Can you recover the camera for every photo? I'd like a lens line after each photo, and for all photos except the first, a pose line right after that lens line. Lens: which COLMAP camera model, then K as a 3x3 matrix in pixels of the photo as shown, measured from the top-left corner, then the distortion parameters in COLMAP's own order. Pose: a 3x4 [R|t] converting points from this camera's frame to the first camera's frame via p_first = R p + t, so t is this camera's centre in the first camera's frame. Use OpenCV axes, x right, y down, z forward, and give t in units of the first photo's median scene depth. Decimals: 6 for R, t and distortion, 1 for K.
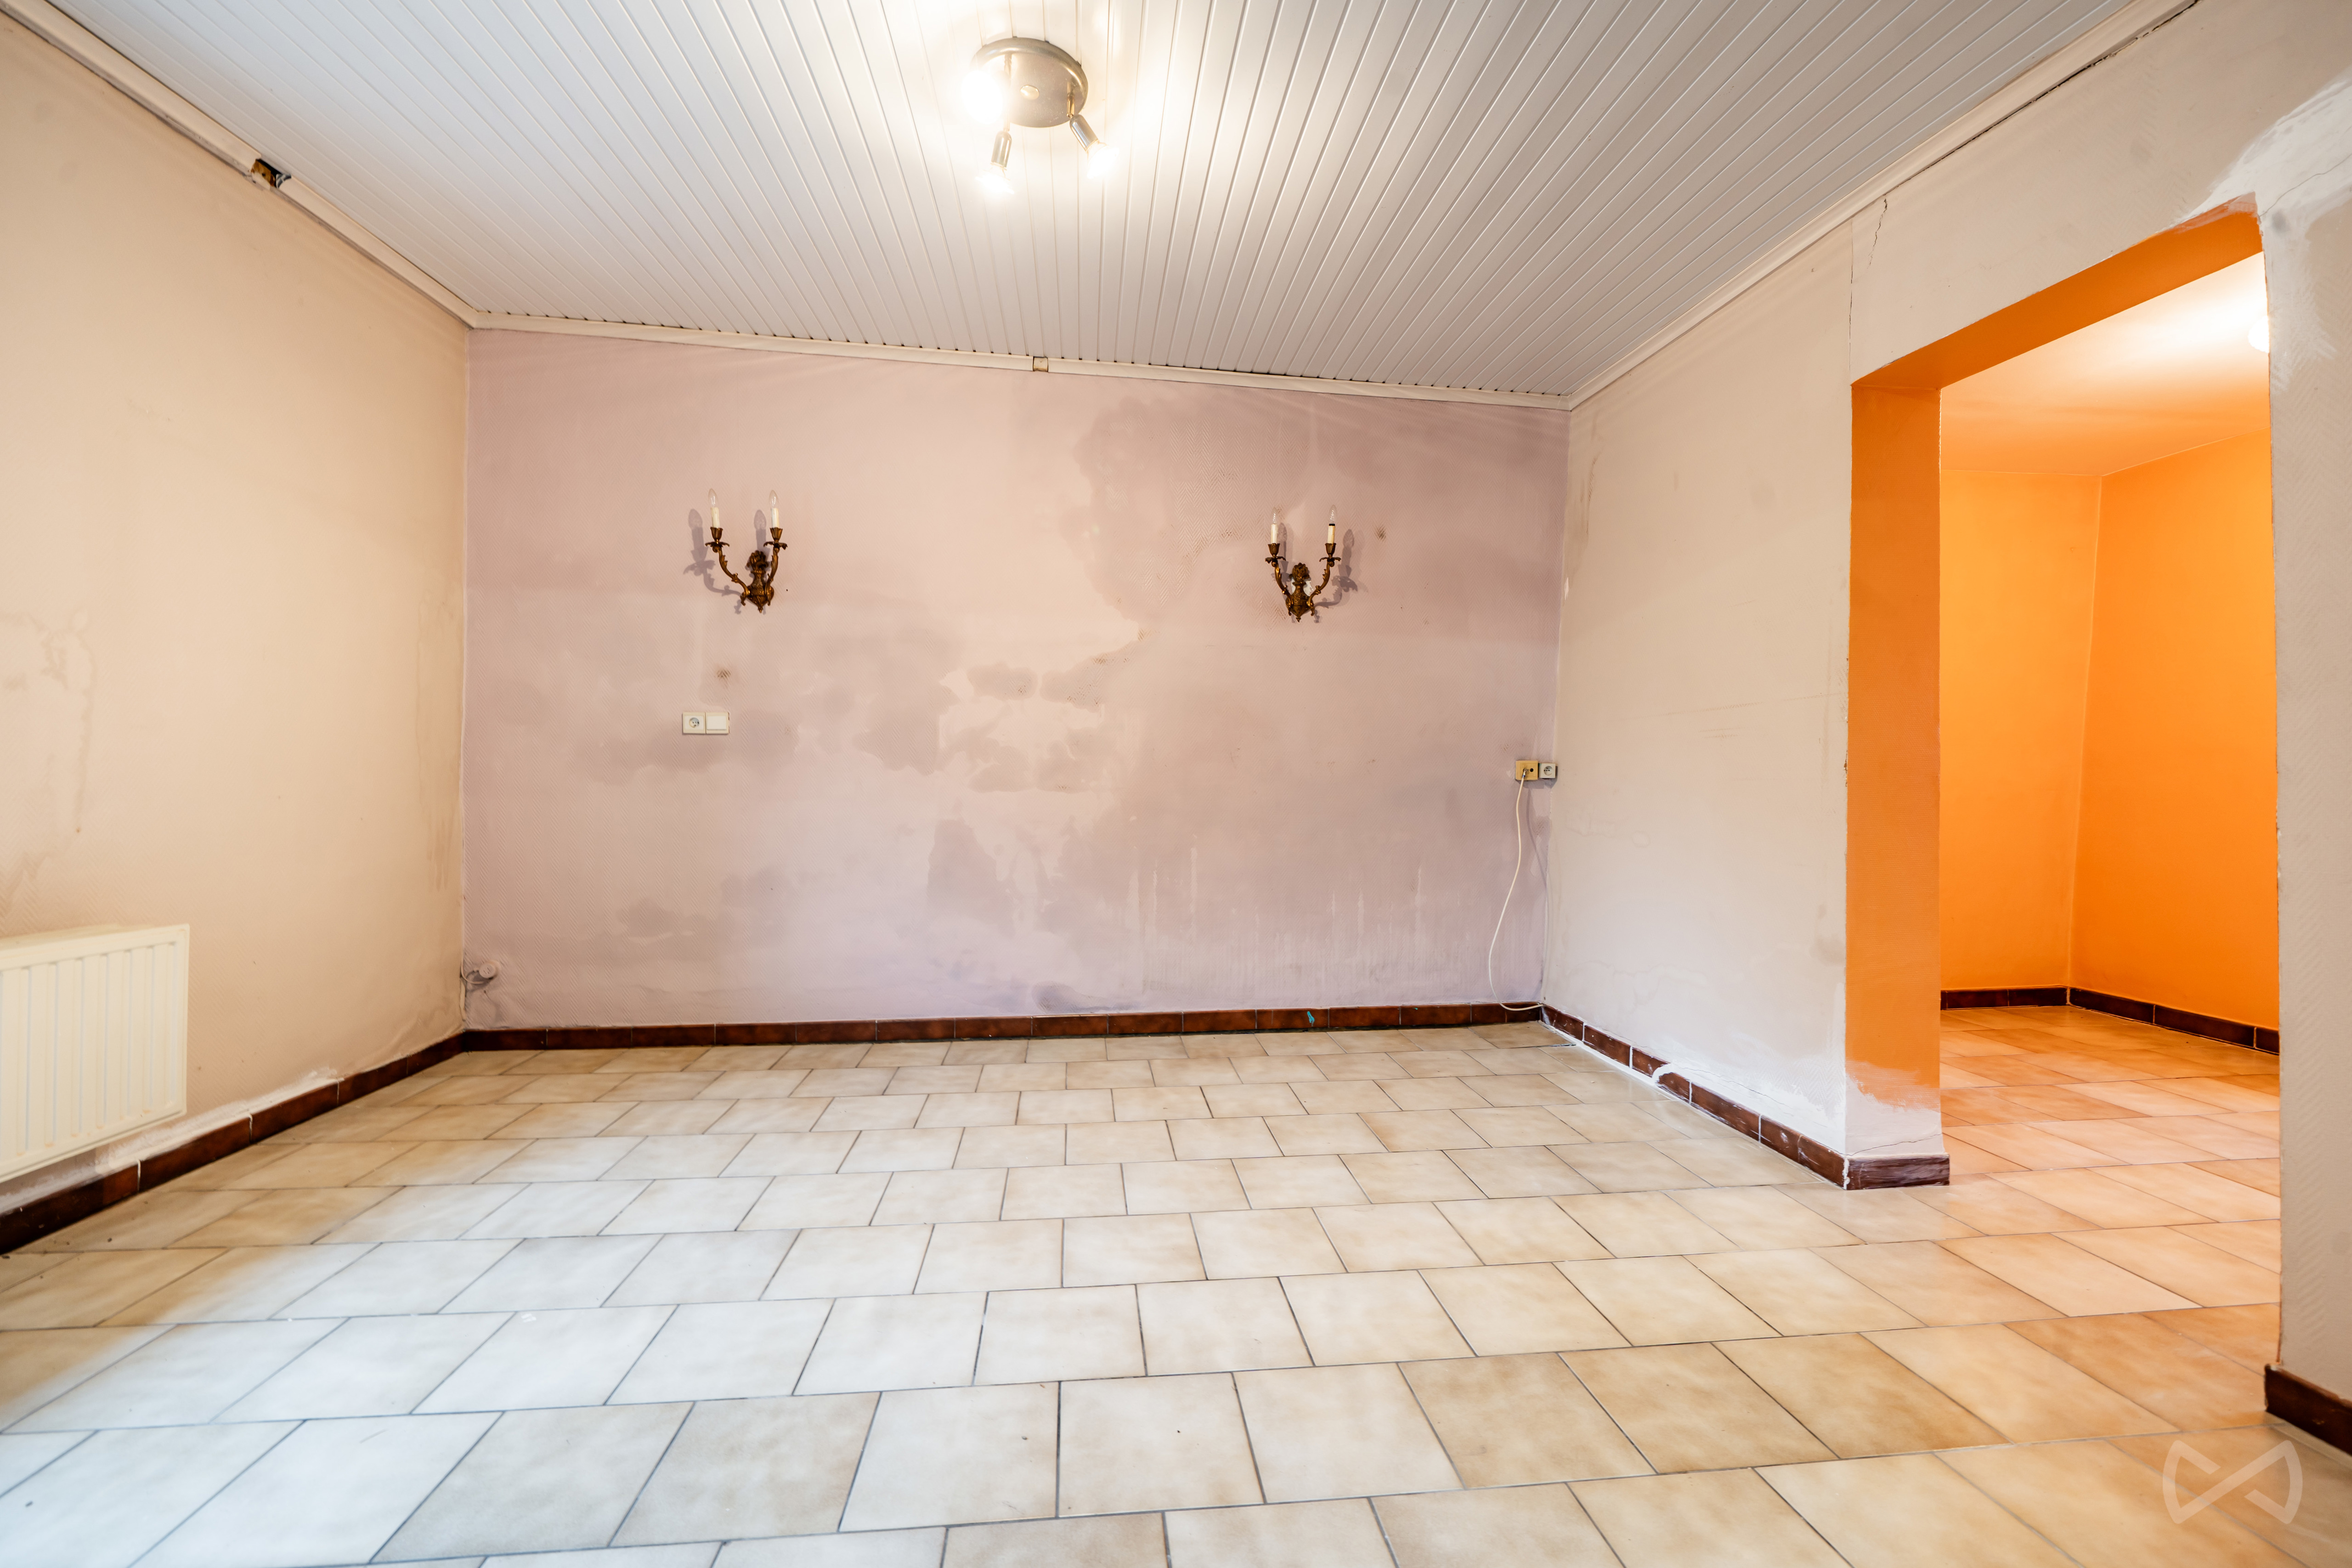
lens RADIAL K [[927.4, 0, 1171.6], [0, 927.4, 775.0], [0, 0, 1]] dist [-0.003625, 0.001469]
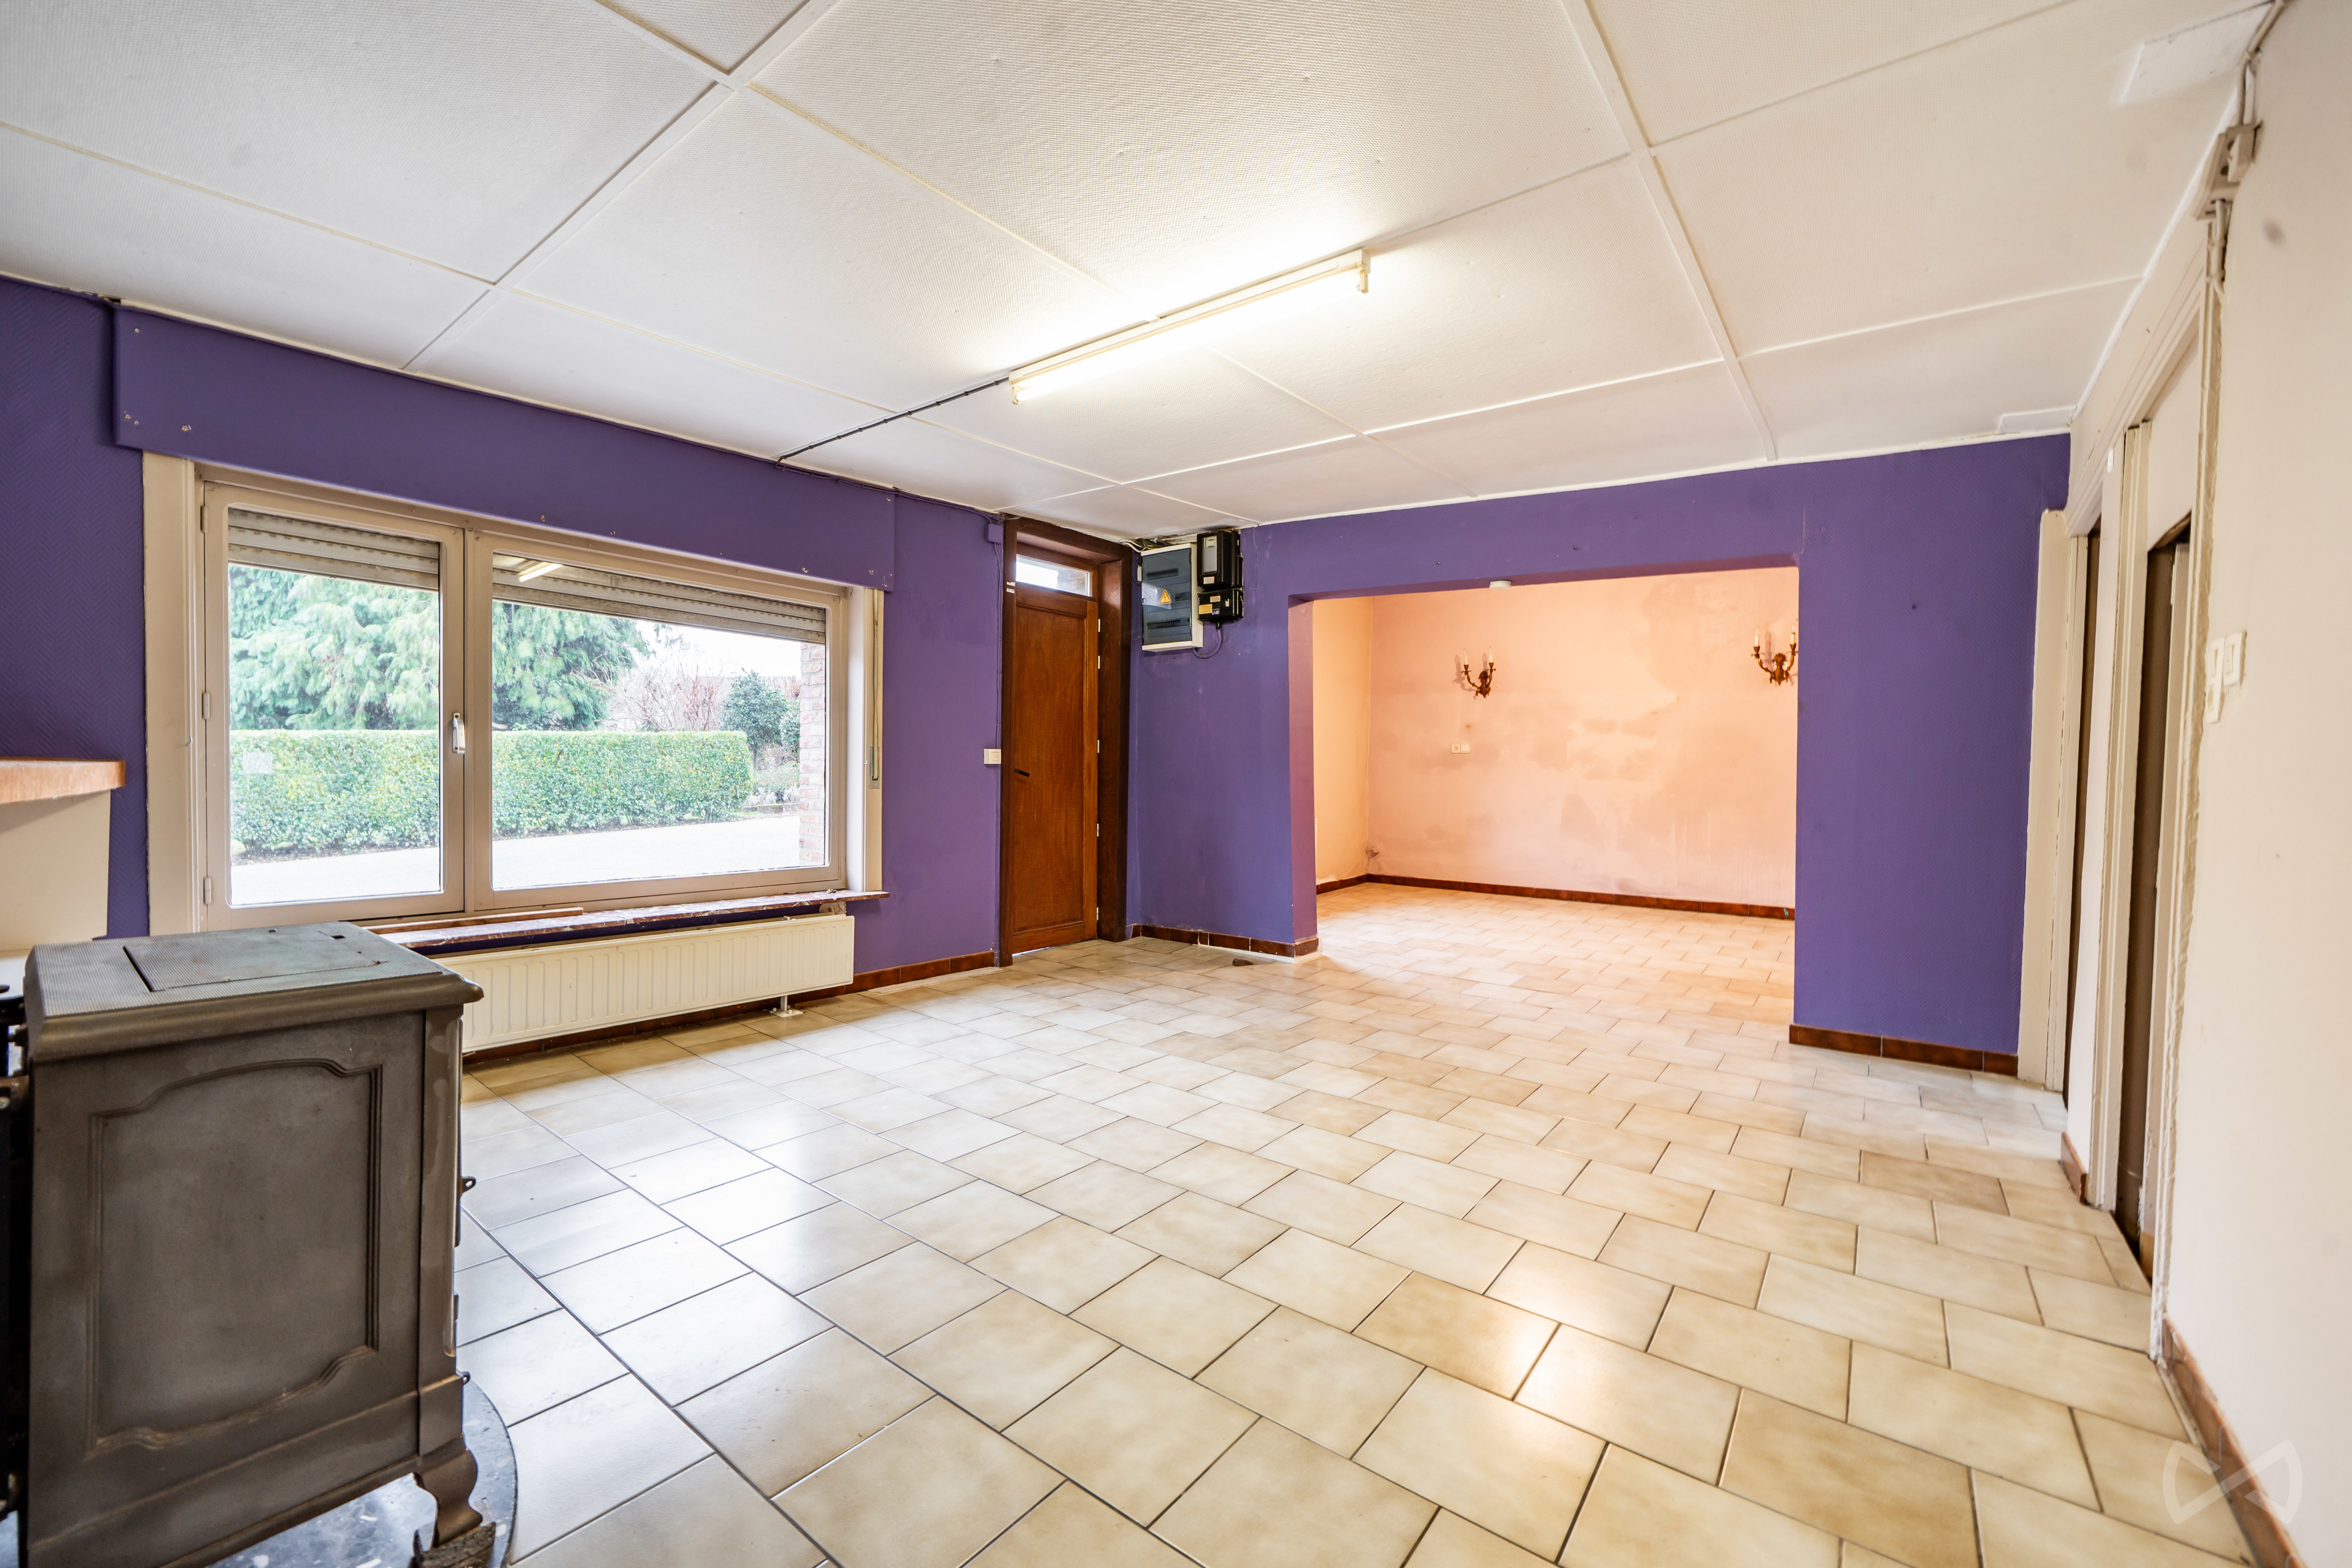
lens RADIAL K [[927.4, 0, 1170.8], [0, 927.4, 791.9], [0, 0, 1]] dist [-0.003625, 0.001469]
pose [[0.738514, 0.018575, -0.673982, 0.484430], [-0.005268, 0.999749, 0.021780, 0.004909], [0.674218, -0.012534, 0.738426, -1.108356]]
